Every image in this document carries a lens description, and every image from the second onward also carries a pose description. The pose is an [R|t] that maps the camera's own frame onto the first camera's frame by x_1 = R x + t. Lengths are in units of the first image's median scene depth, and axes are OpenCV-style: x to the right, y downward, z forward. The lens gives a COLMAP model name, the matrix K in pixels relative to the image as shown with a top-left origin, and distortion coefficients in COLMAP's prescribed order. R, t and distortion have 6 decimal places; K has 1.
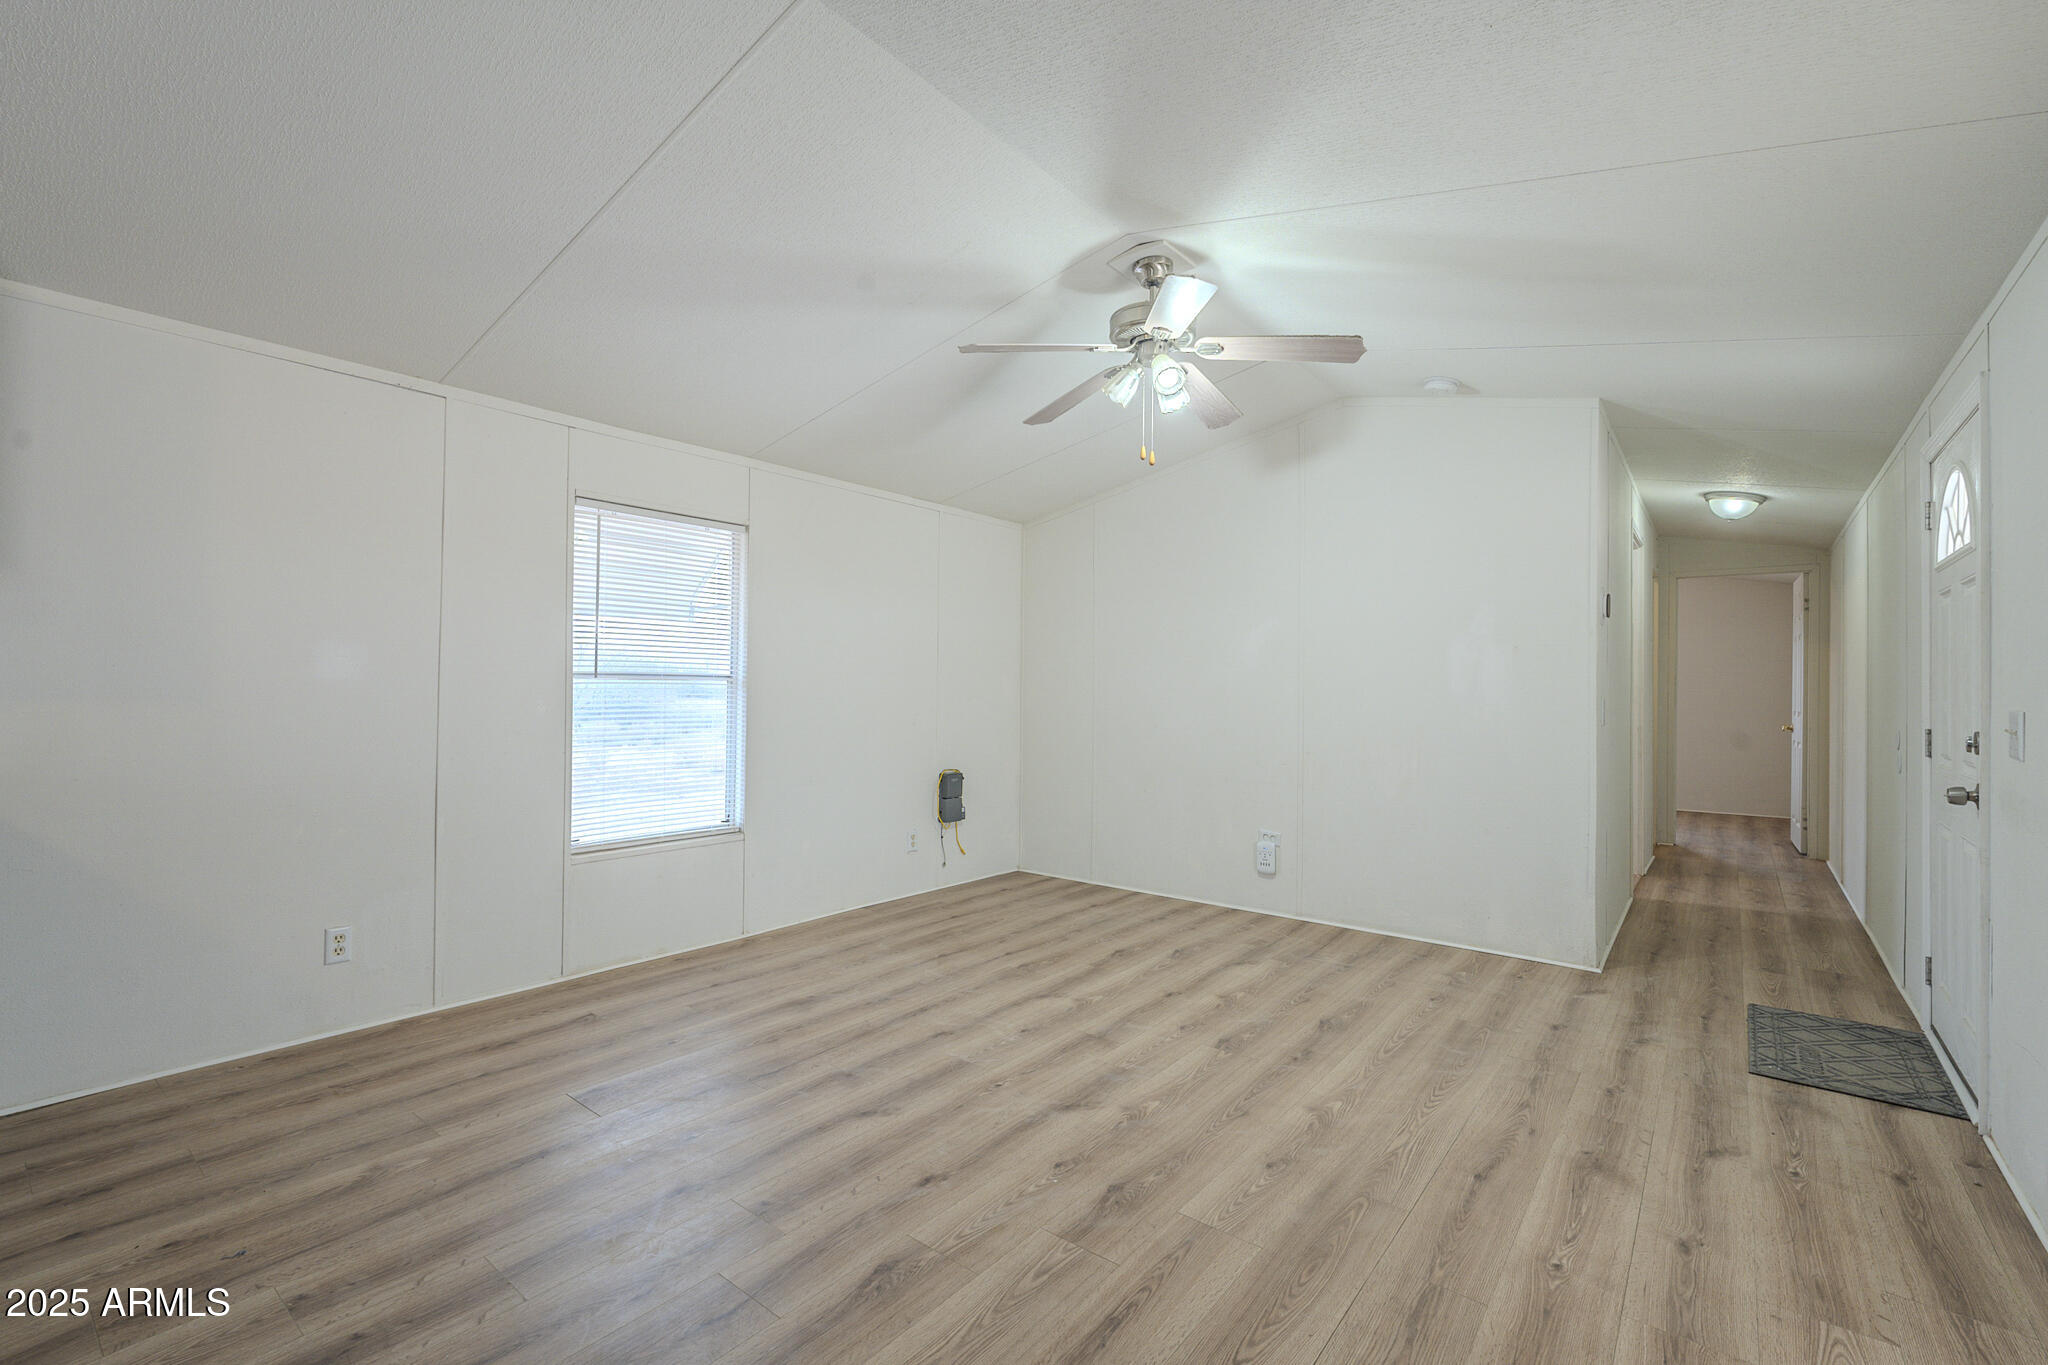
lens RADIAL K [[890.7, 0, 1029.7], [0, 890.7, 664.2], [0, 0, 1]] dist [0.002074, -0.000054]
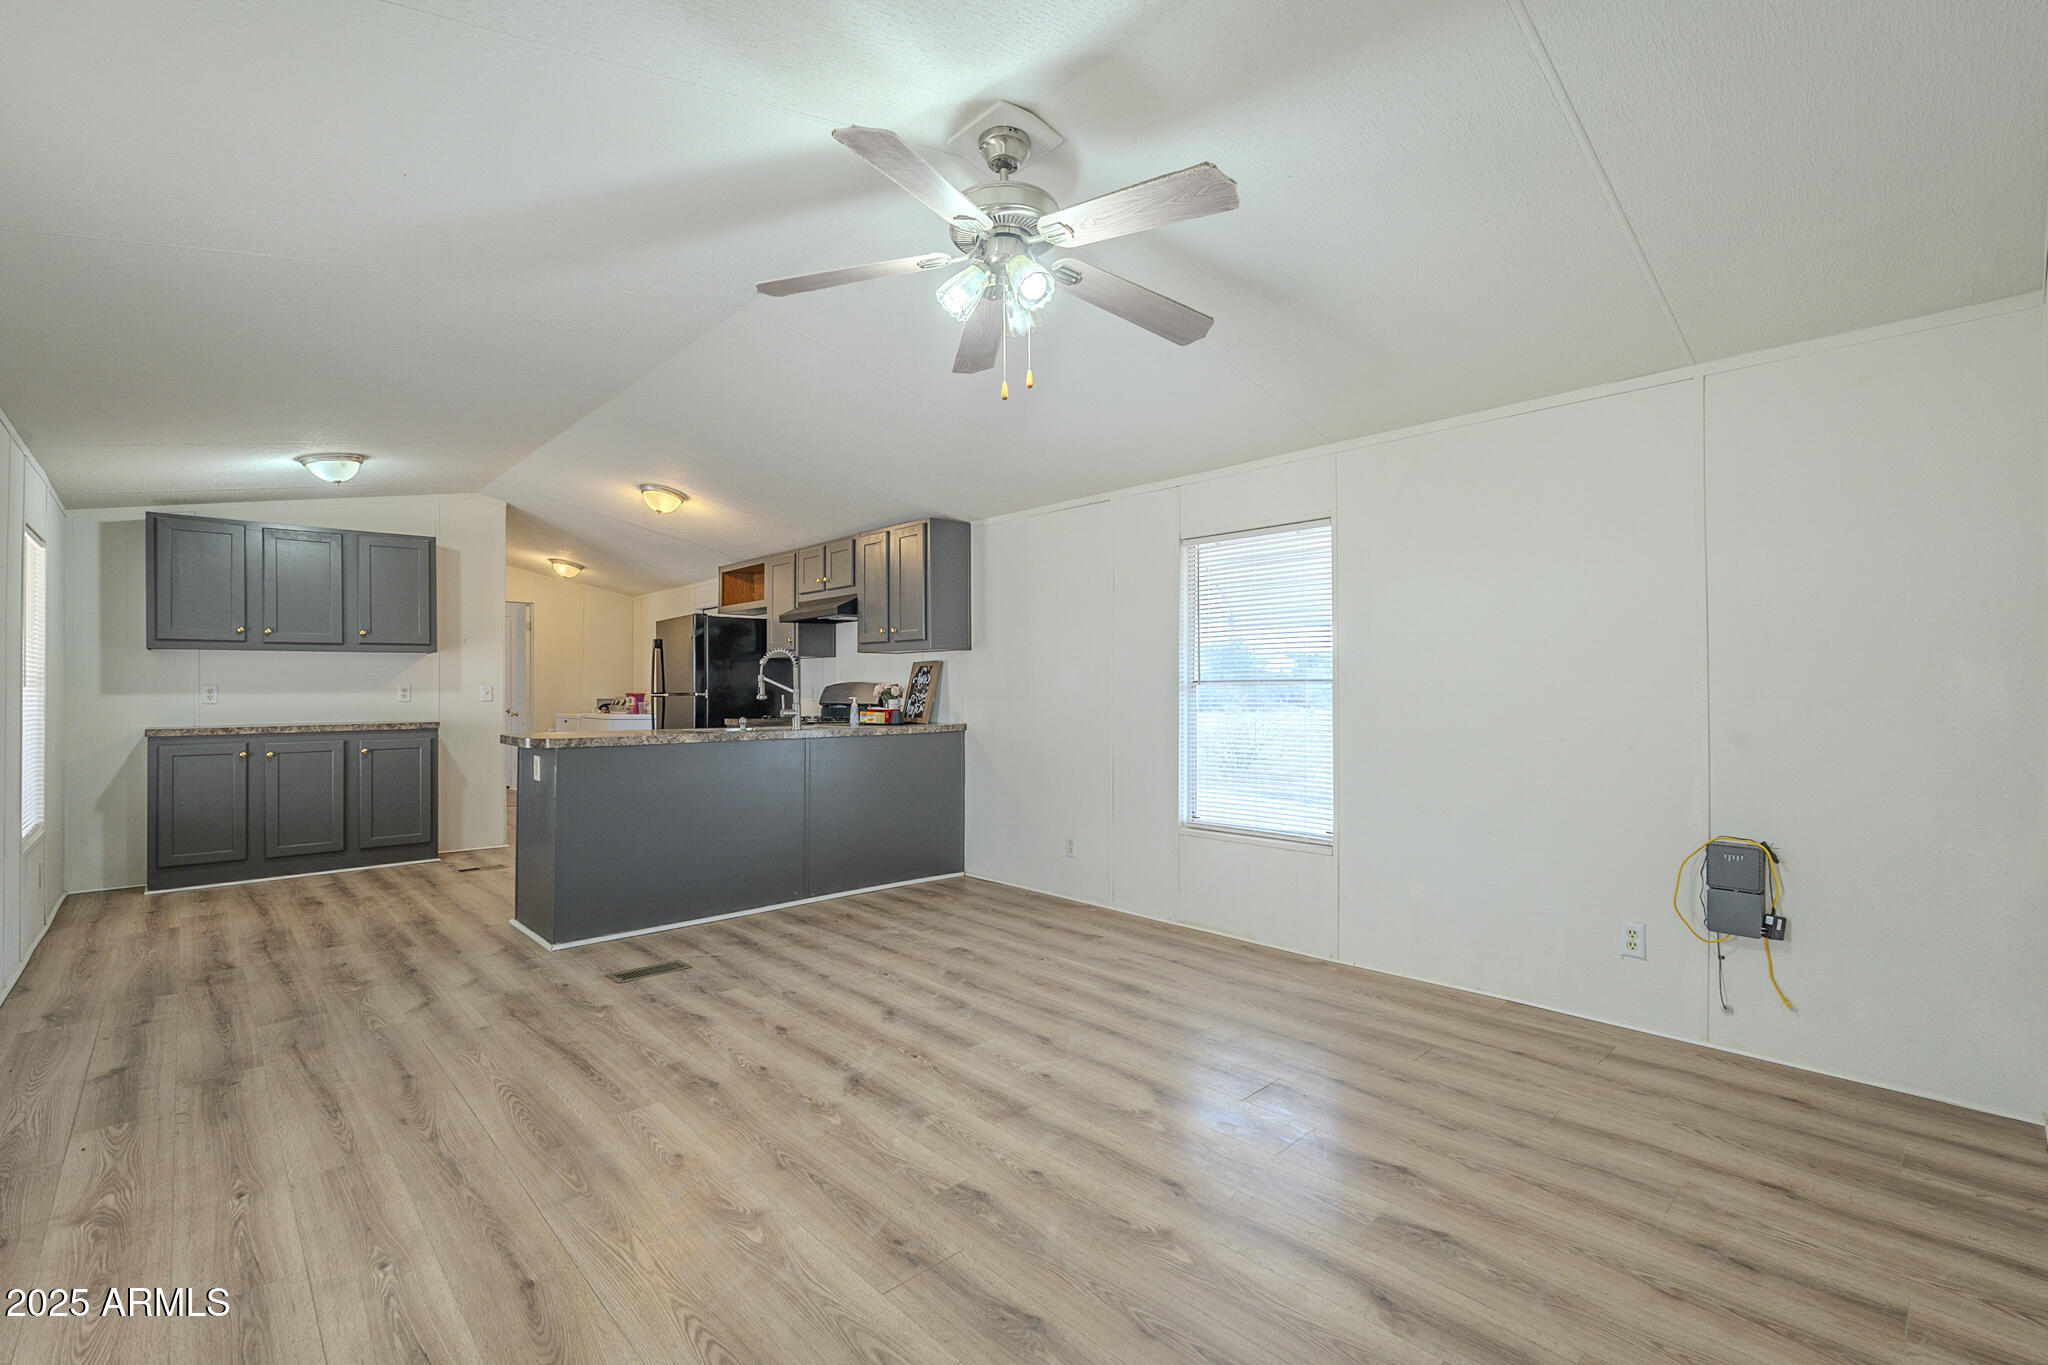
lens RADIAL K [[890.7, 0, 1012.6], [0, 890.7, 692.0], [0, 0, 1]] dist [0.002074, -0.000054]
pose [[-0.157046, -0.010635, -0.987534, 0.899286], [0.031496, 0.999379, -0.015771, 0.042600], [0.987089, -0.033580, -0.156614, 1.142227]]
